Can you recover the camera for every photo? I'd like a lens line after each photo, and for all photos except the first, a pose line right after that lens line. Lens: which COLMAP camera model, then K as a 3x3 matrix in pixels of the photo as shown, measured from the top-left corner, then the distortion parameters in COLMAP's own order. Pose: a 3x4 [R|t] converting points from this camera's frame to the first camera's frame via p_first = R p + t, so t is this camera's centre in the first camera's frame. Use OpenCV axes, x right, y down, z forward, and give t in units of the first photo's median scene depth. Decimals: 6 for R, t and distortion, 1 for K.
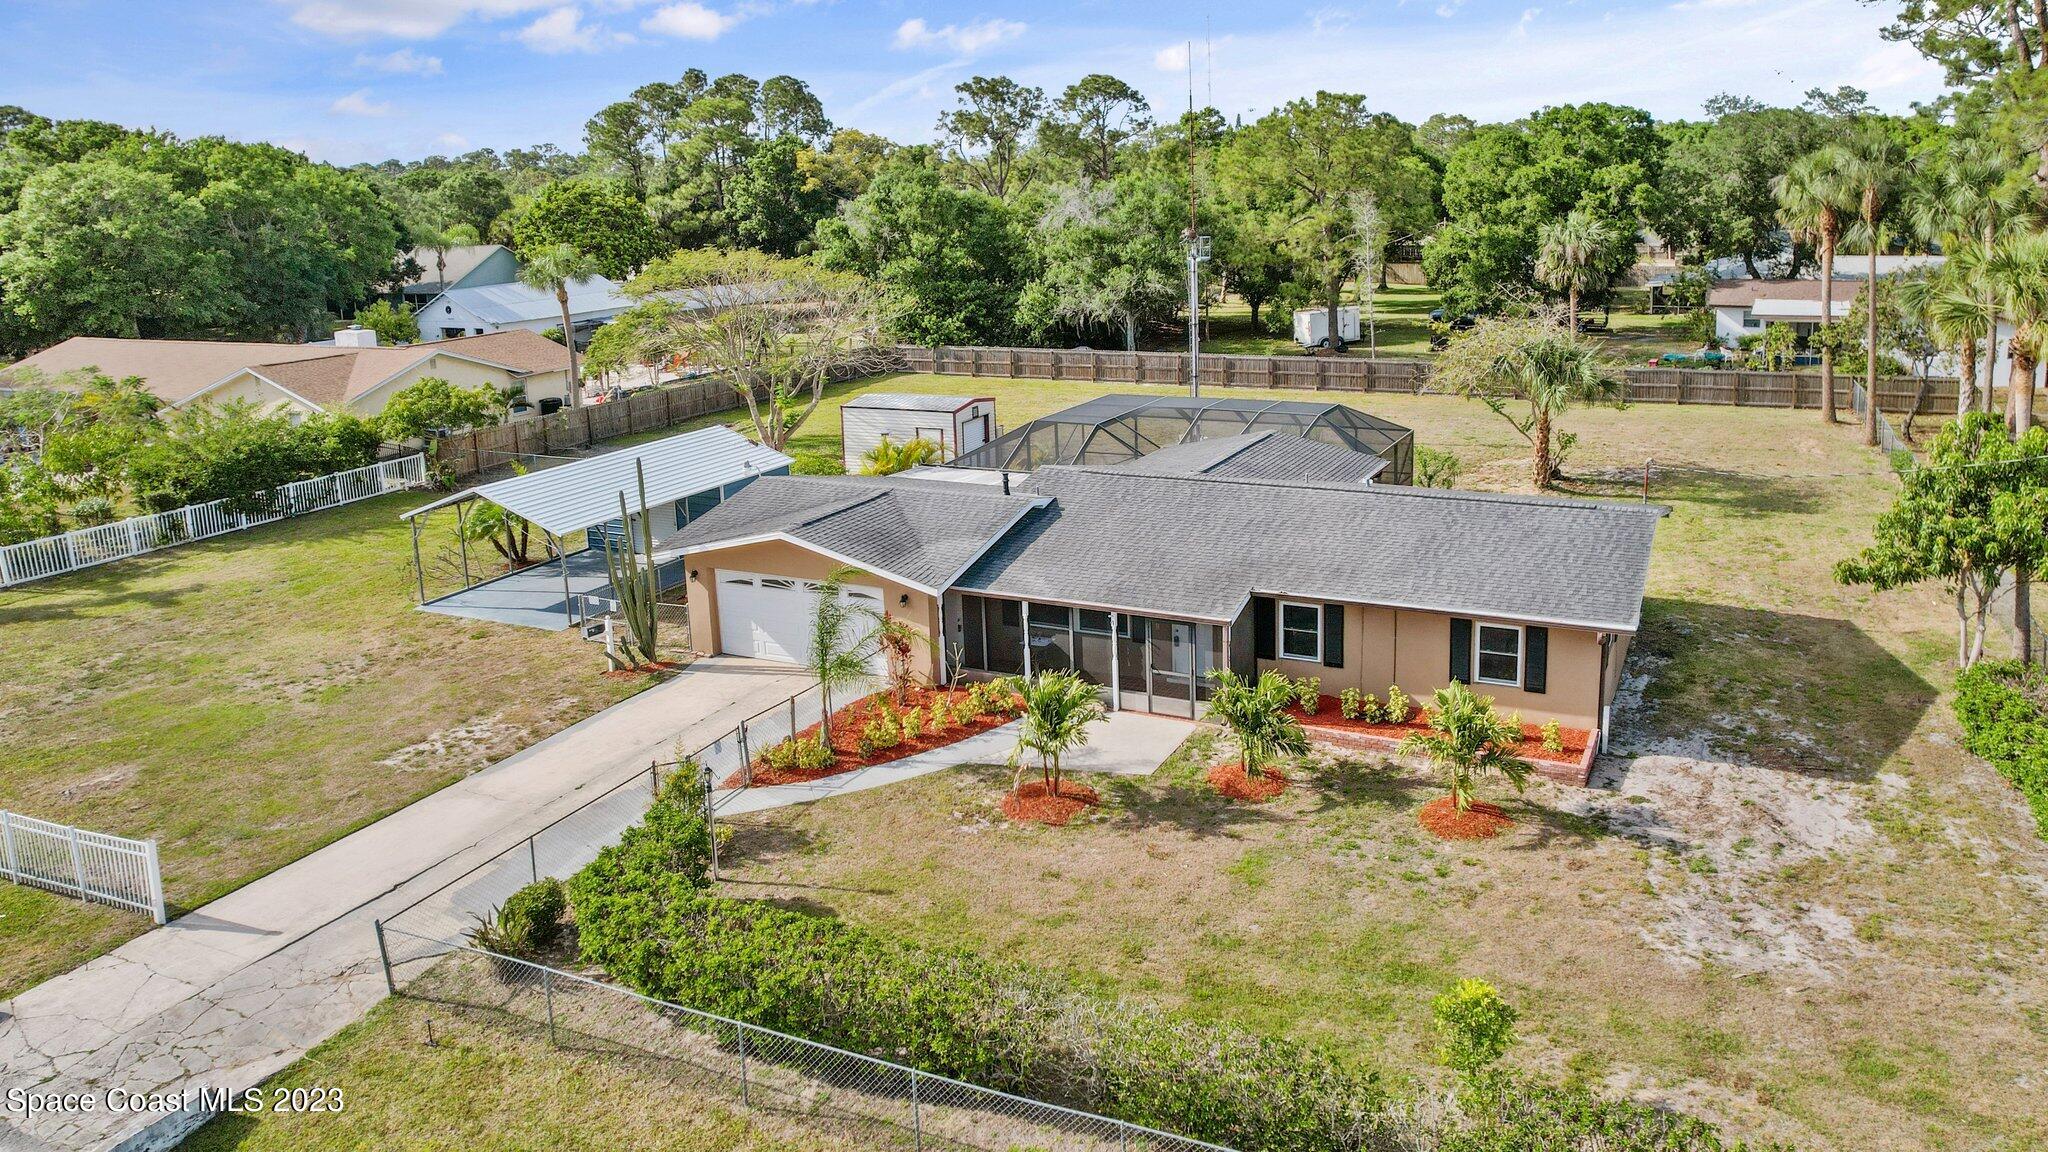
lens RADIAL K [[1546.1, 0, 986.0], [0, 1546.1, 438.2], [0, 0, 1]] dist [-0.038480, -0.002653]
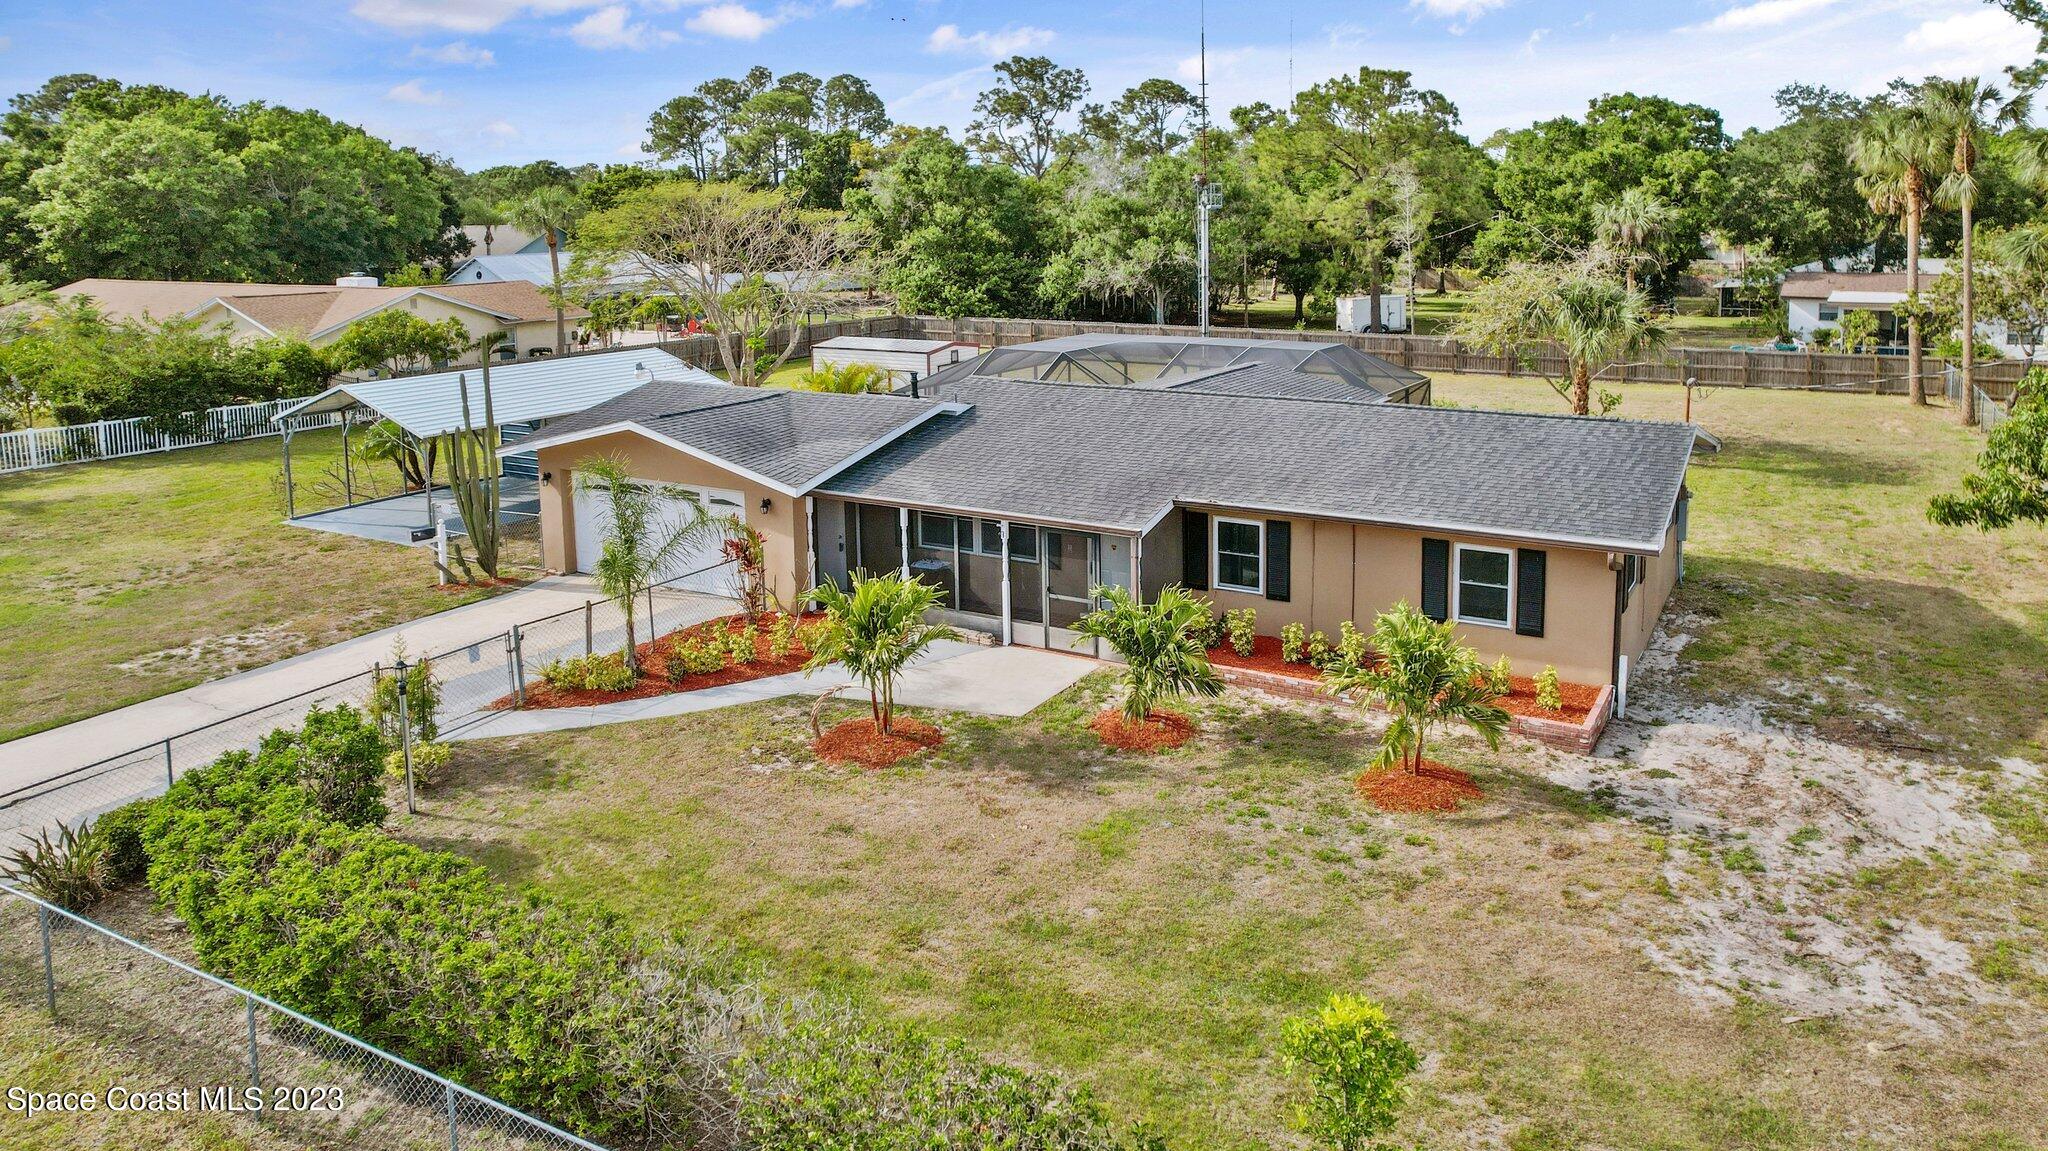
lens RADIAL K [[1406.8, 0, 1024.7], [0, 1406.8, 390.4], [0, 0, 1]] dist [-0.037605, 0.017115]
pose [[0.997437, 0.027182, -0.066187, 0.138284], [-0.032023, 0.996801, -0.073226, 0.096451], [0.063985, 0.075158, 0.995117, 0.256036]]
